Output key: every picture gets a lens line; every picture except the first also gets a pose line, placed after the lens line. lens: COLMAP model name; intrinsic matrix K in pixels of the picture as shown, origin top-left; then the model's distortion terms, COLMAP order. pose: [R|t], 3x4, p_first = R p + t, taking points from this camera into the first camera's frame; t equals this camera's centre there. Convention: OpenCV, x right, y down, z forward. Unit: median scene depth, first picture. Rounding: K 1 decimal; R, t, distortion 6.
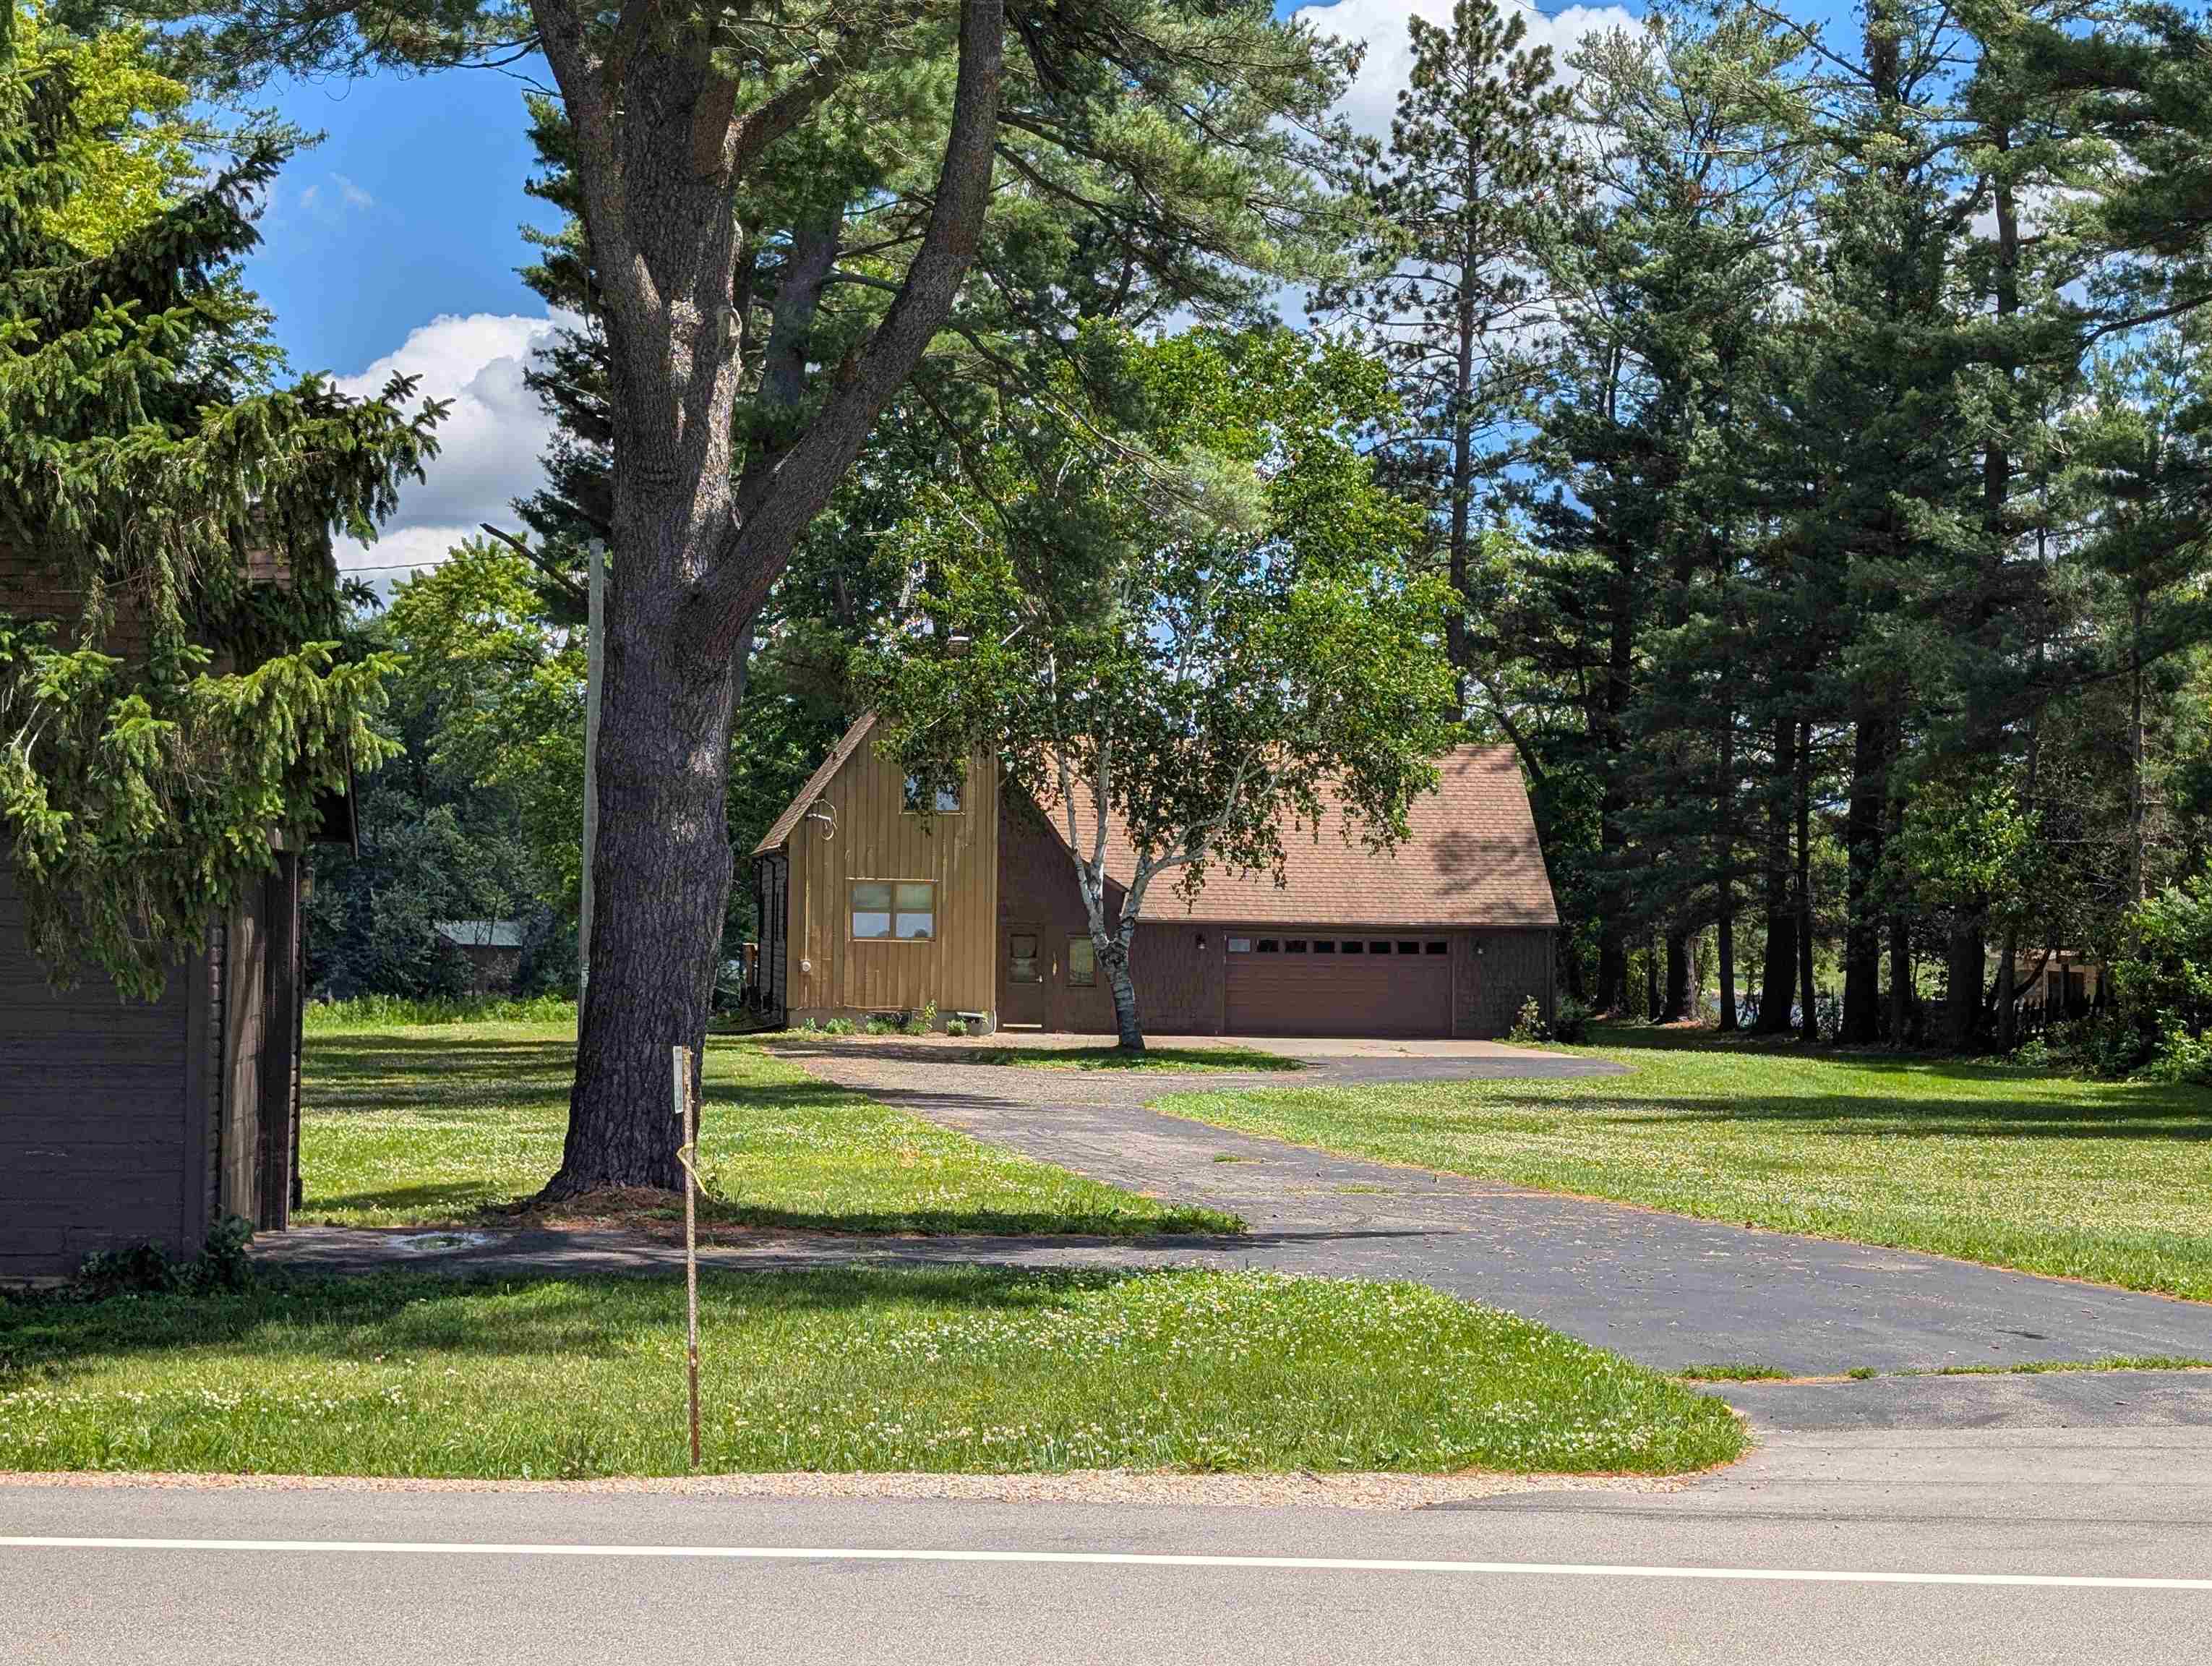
lens RADIAL K [[3167.5, 0, 1105.7], [0, 3167.5, 836.0], [0, 0, 1]] dist [-0.045543, 0.000000]
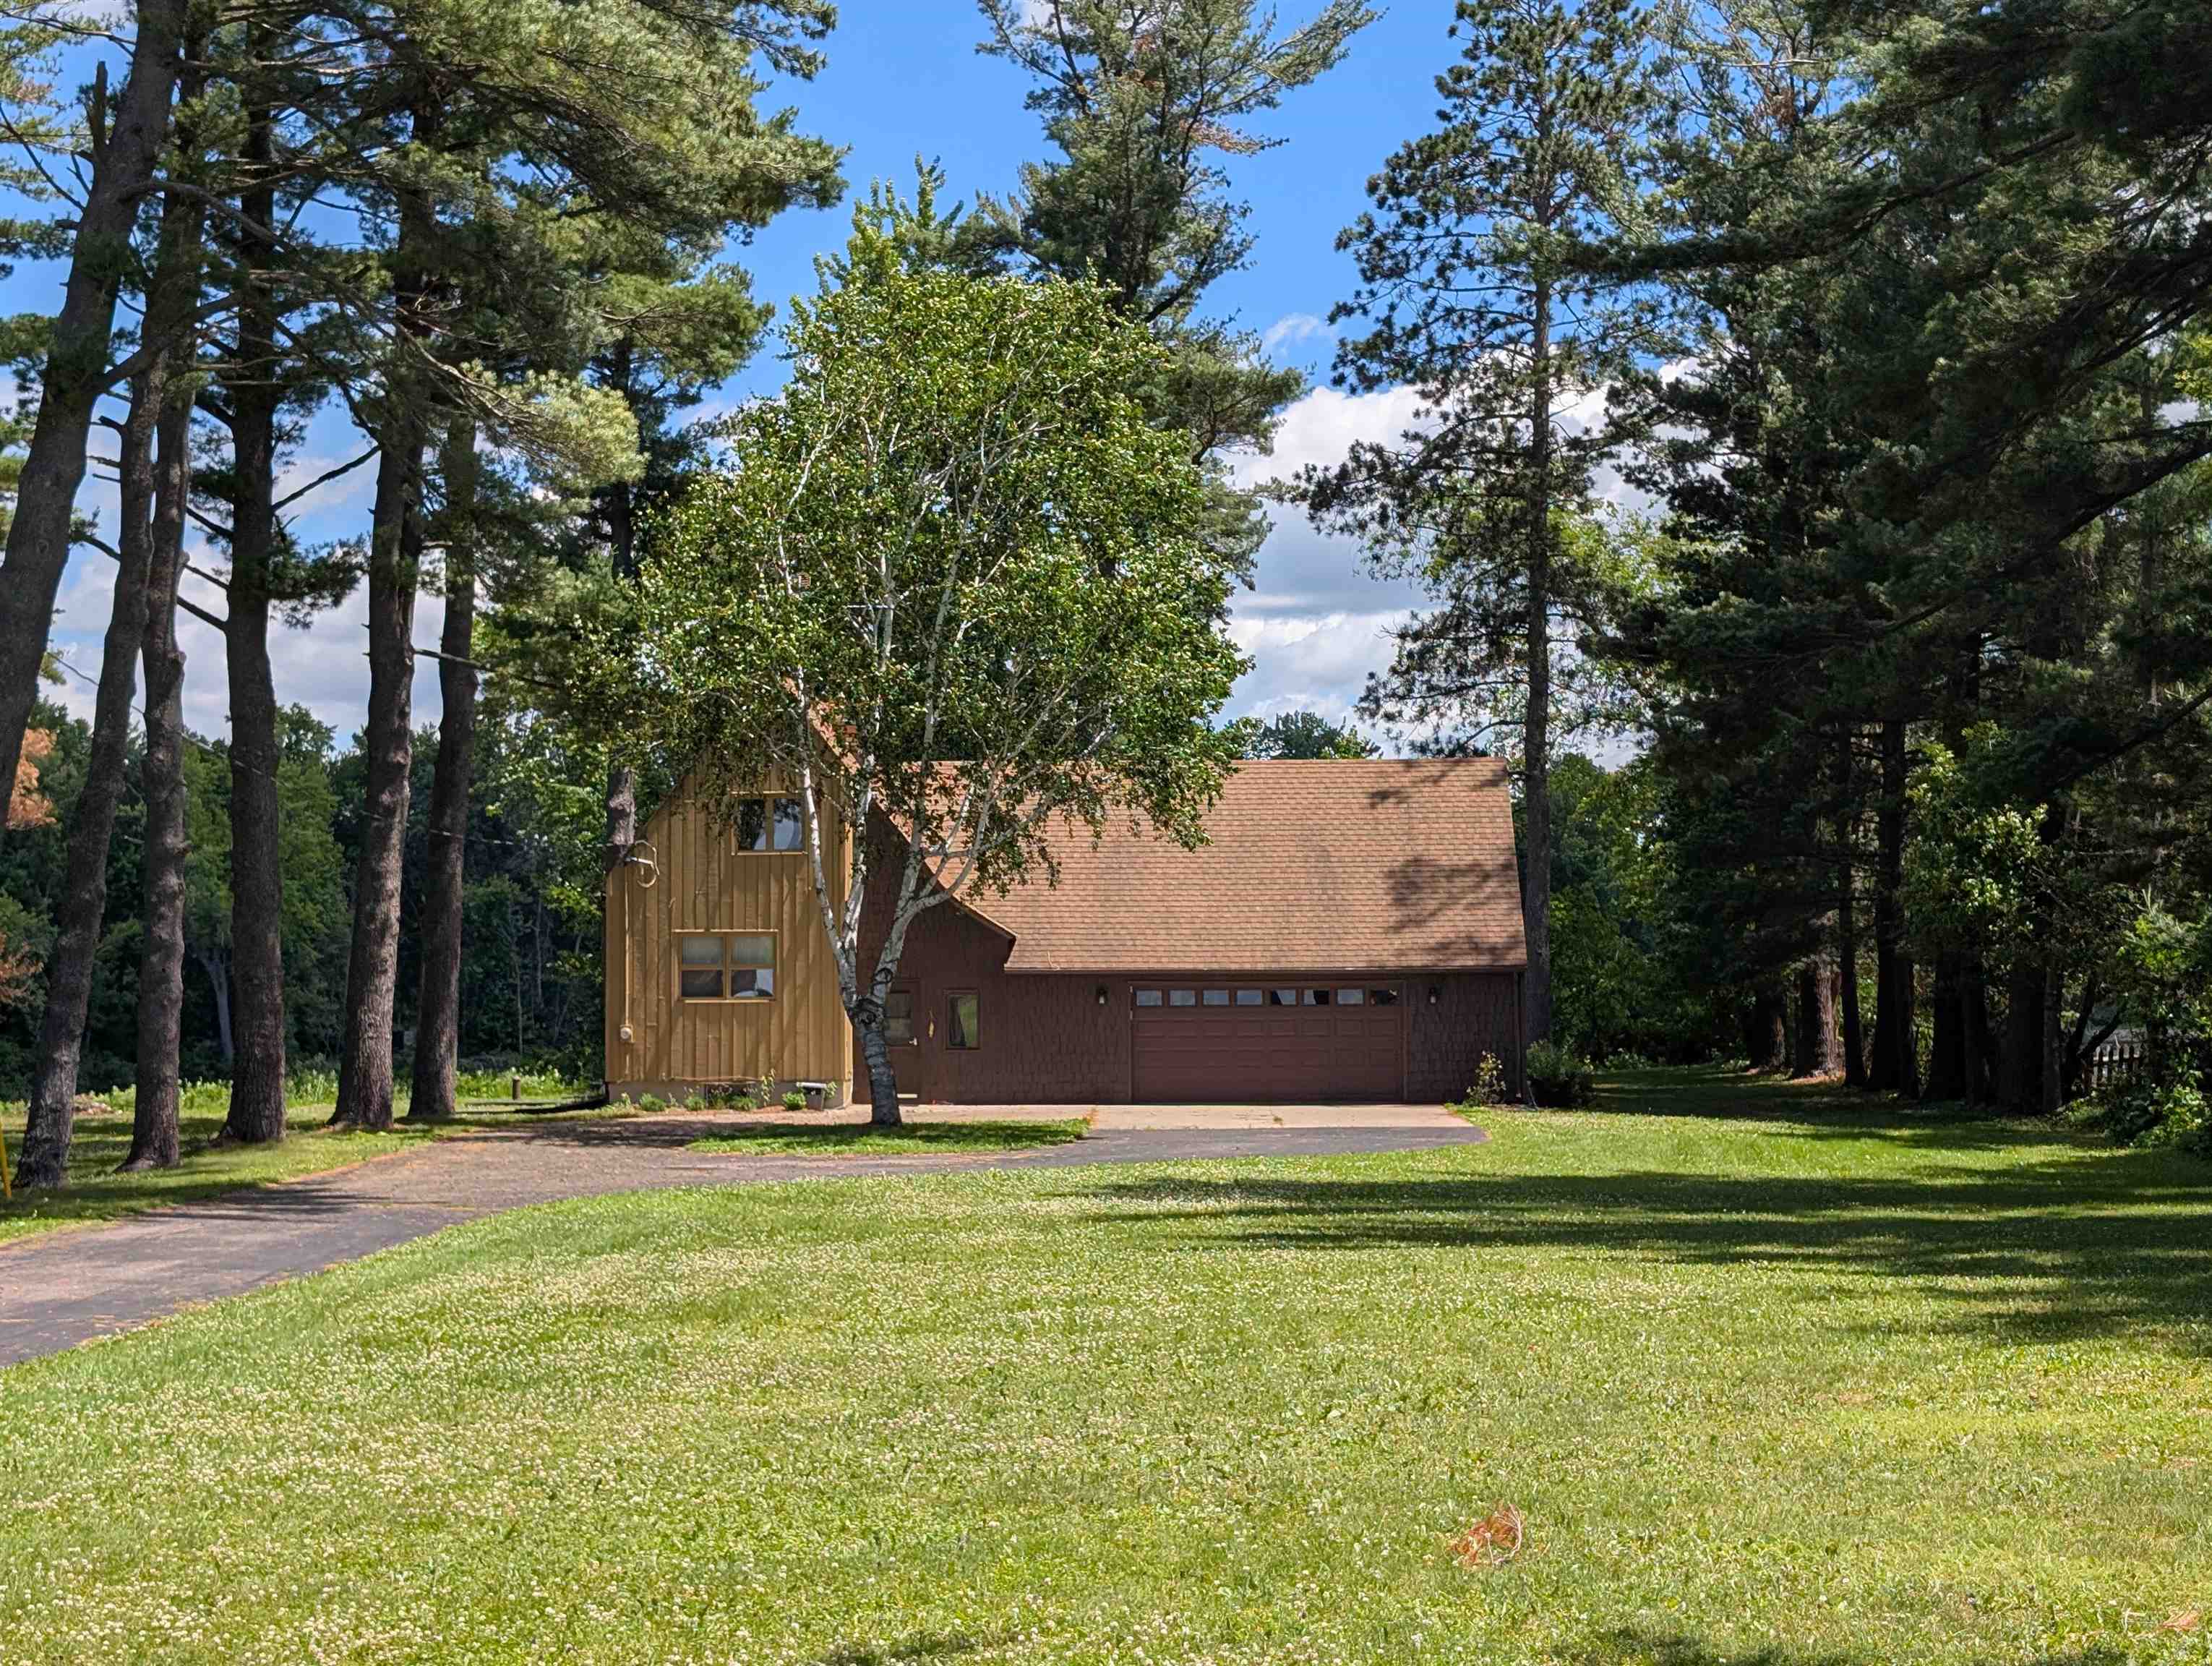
lens RADIAL K [[3167.5, 0, 1106.4], [0, 3167.5, 831.3], [0, 0, 1]] dist [-0.045543, 0.000000]
pose [[0.963121, -0.037619, -0.266426, 0.260963], [0.032379, 0.999187, -0.024034, 0.009706], [0.267113, 0.014521, 0.963556, 0.174013]]
